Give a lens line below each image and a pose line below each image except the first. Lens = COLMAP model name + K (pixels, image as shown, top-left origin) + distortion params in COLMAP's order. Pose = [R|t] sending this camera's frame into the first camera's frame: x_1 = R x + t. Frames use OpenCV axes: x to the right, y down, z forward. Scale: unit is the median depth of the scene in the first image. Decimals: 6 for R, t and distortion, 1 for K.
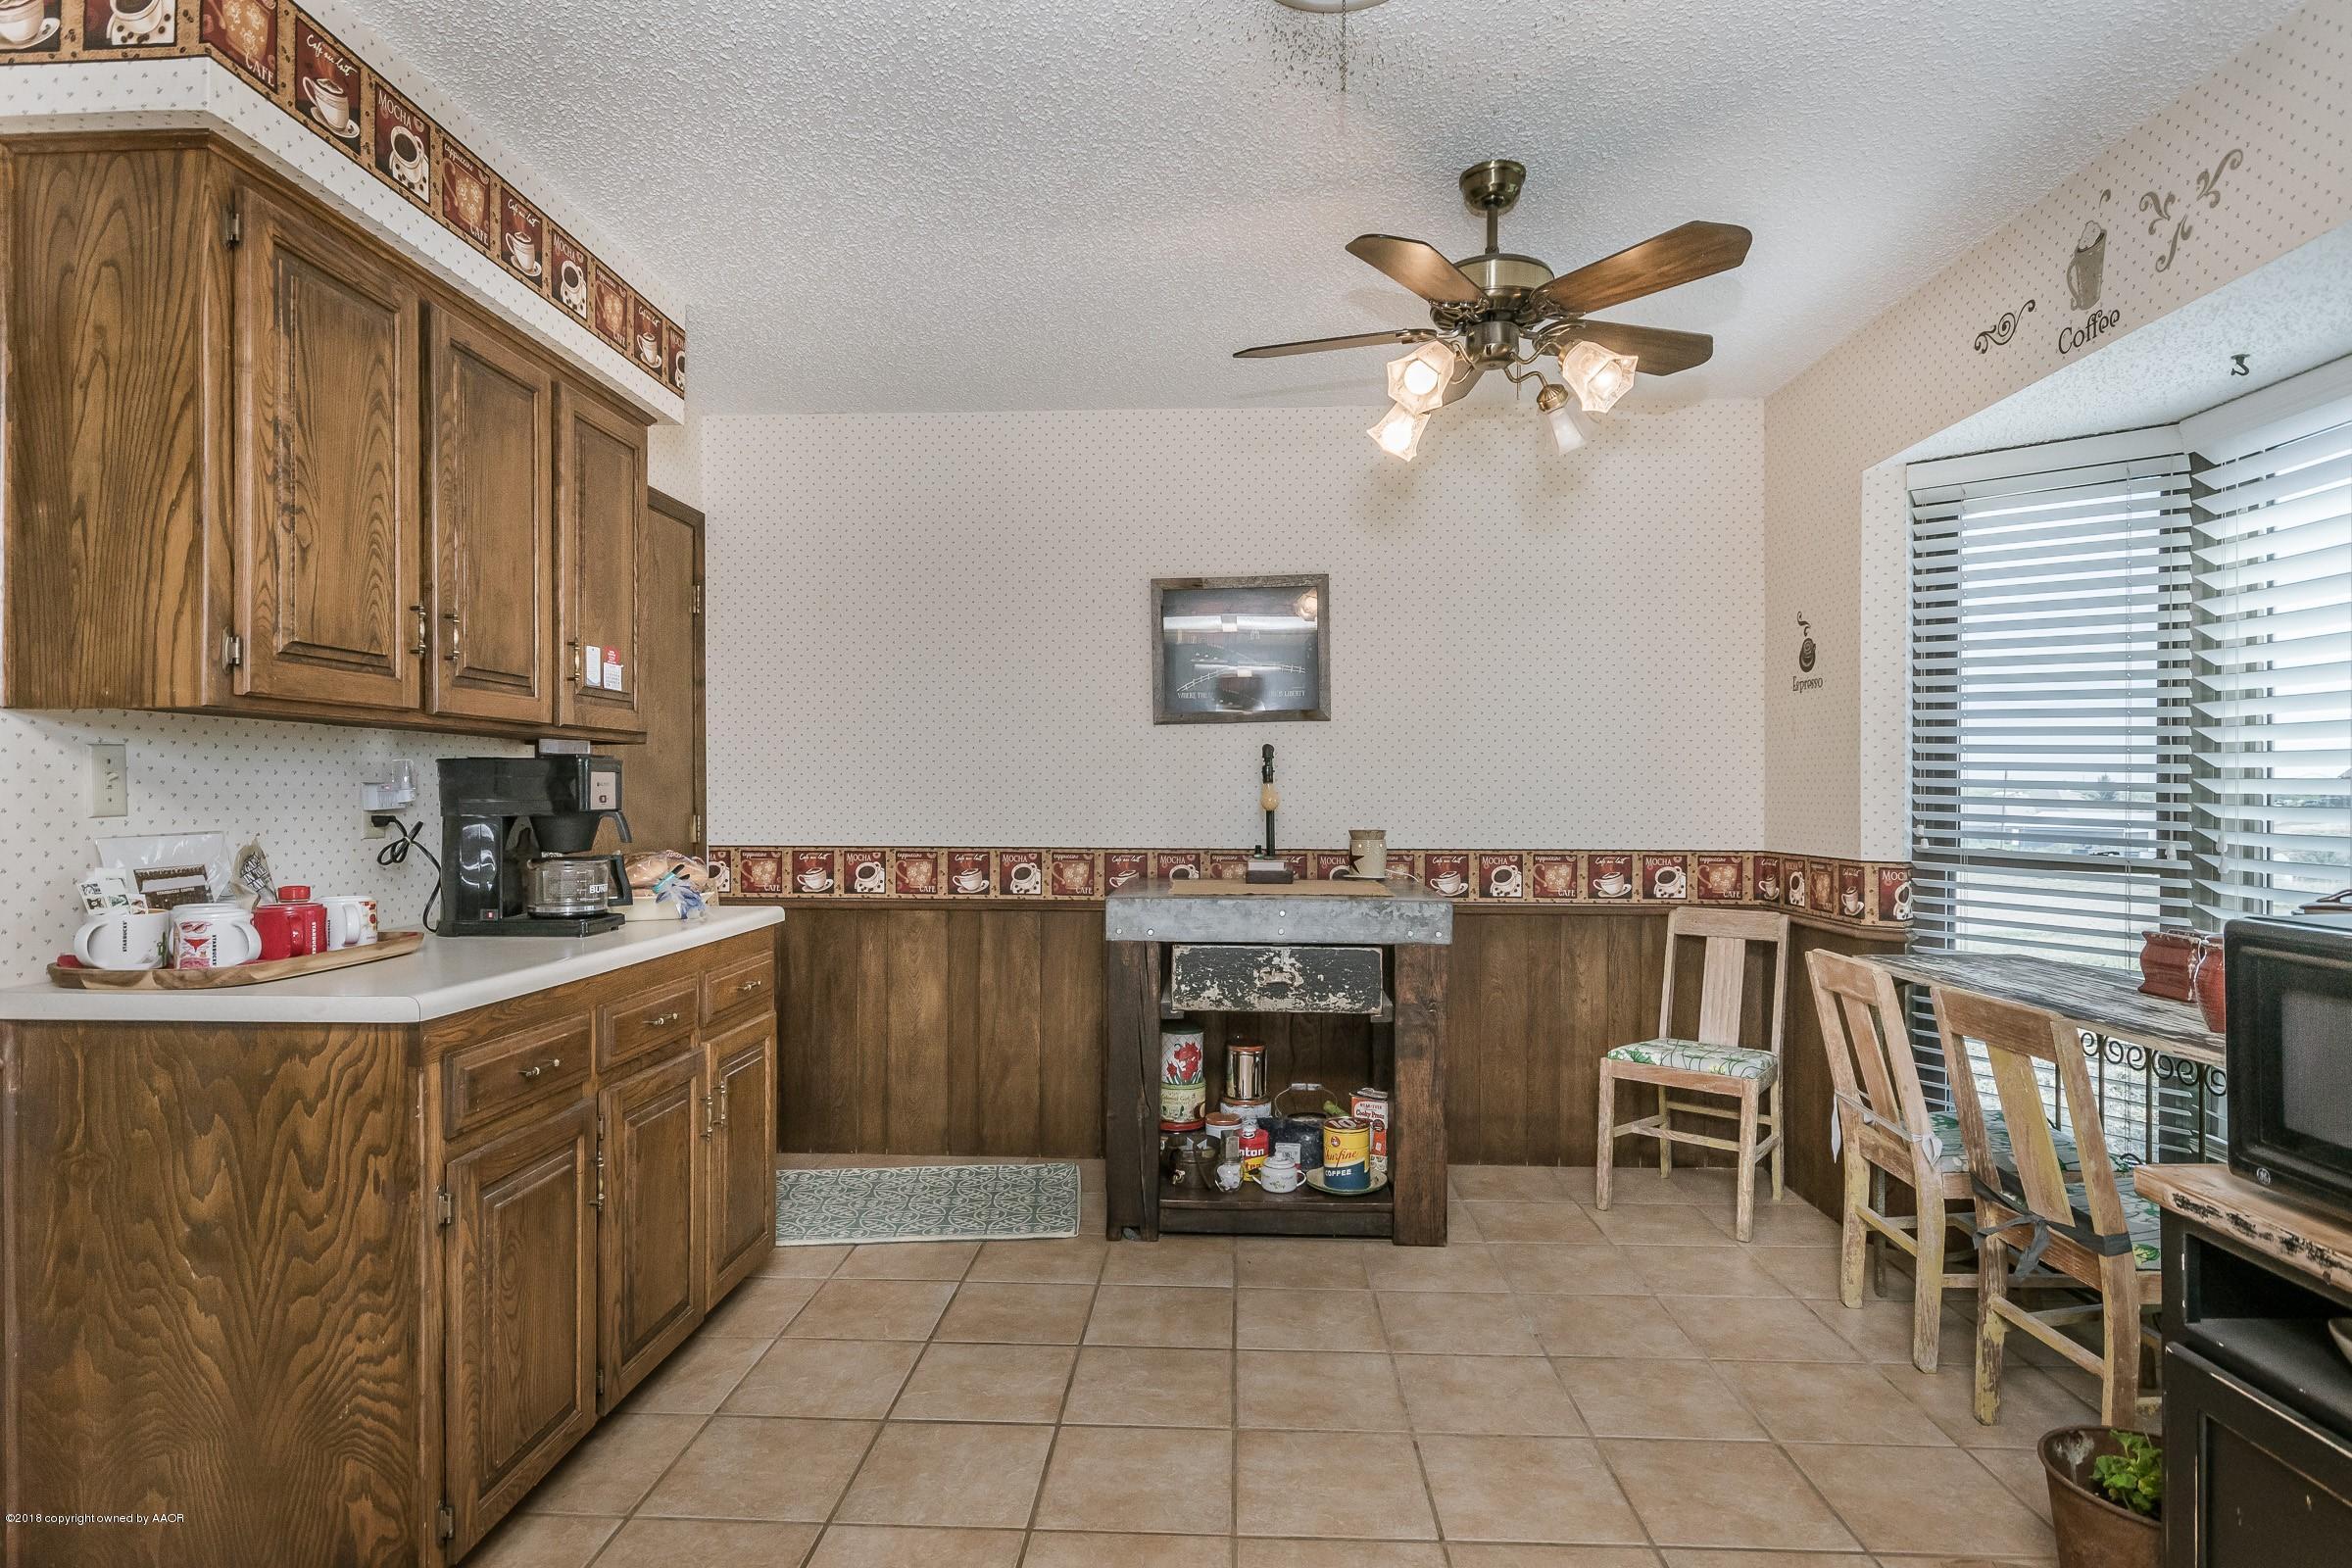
lens RADIAL K [[1254.9, 0, 1180.9], [0, 1254.9, 793.5], [0, 0, 1]] dist [0.001330, -0.006198]
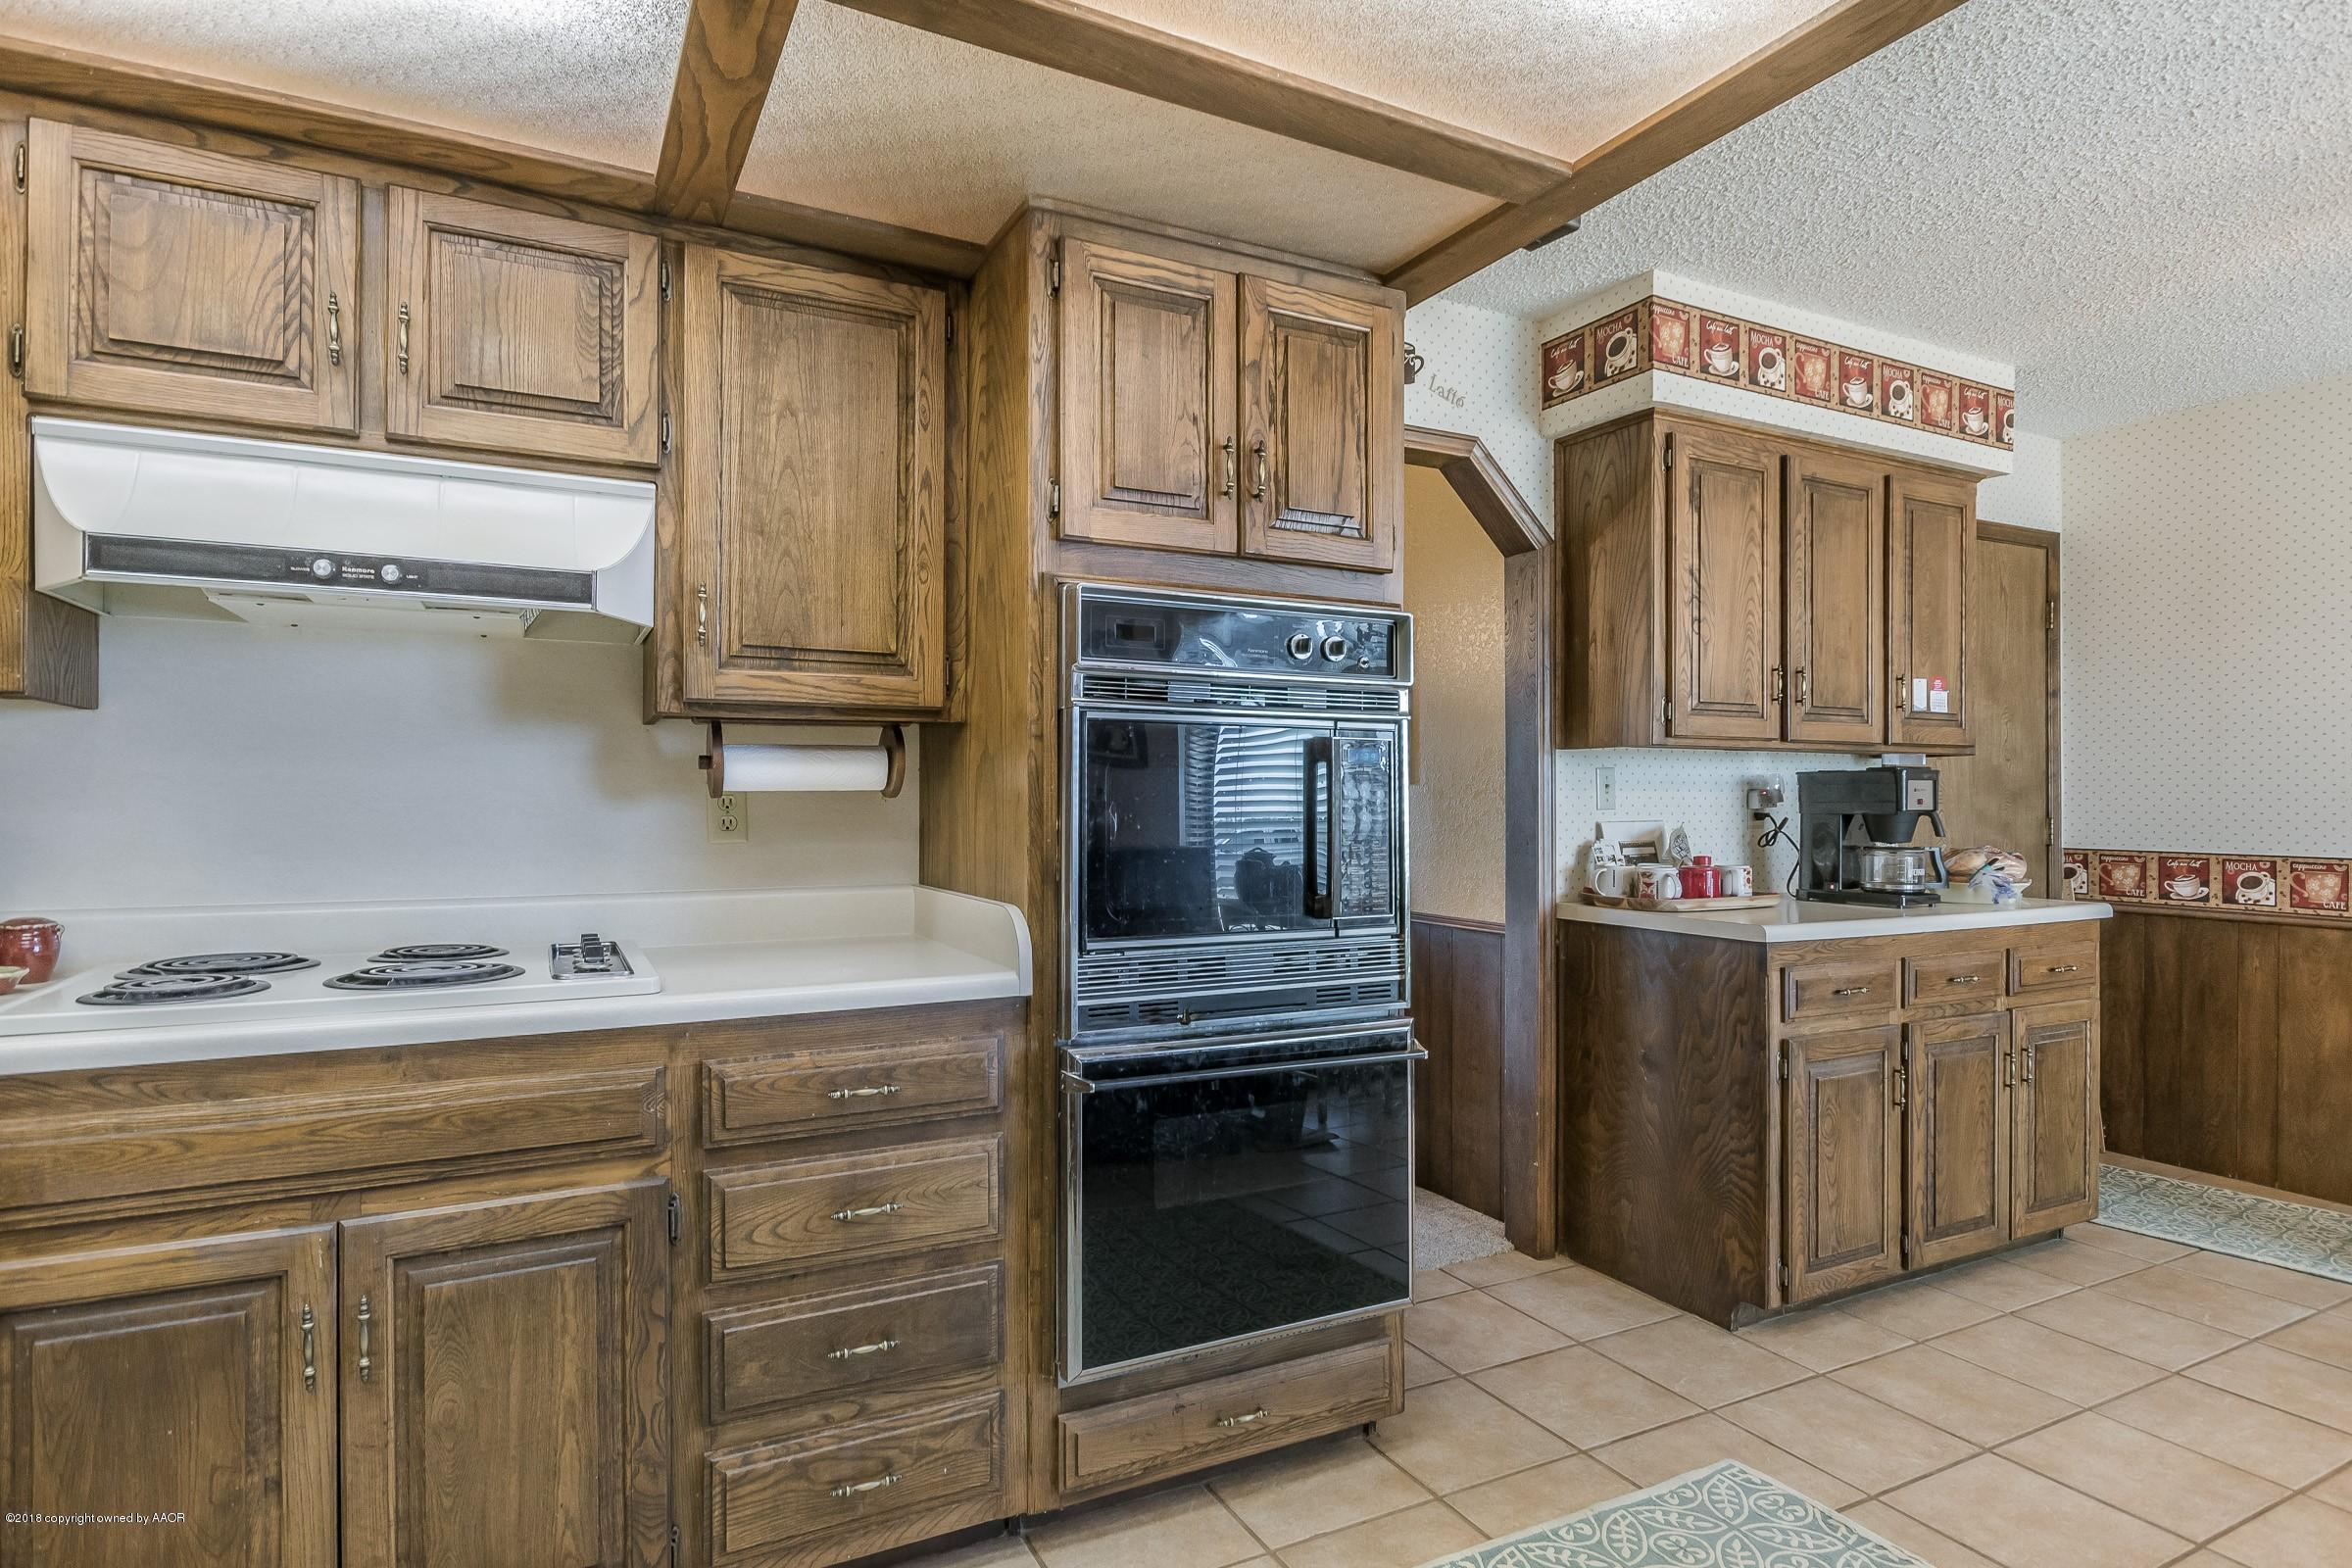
lens RADIAL K [[1254.9, 0, 1180.4], [0, 1254.9, 794.7], [0, 0, 1]] dist [0.001330, -0.006198]
pose [[0.513950, 0.001154, -0.857819, 0.248565], [-0.003527, 0.999993, -0.000768, 0.000839], [0.857813, 0.003420, 0.513951, -0.298903]]
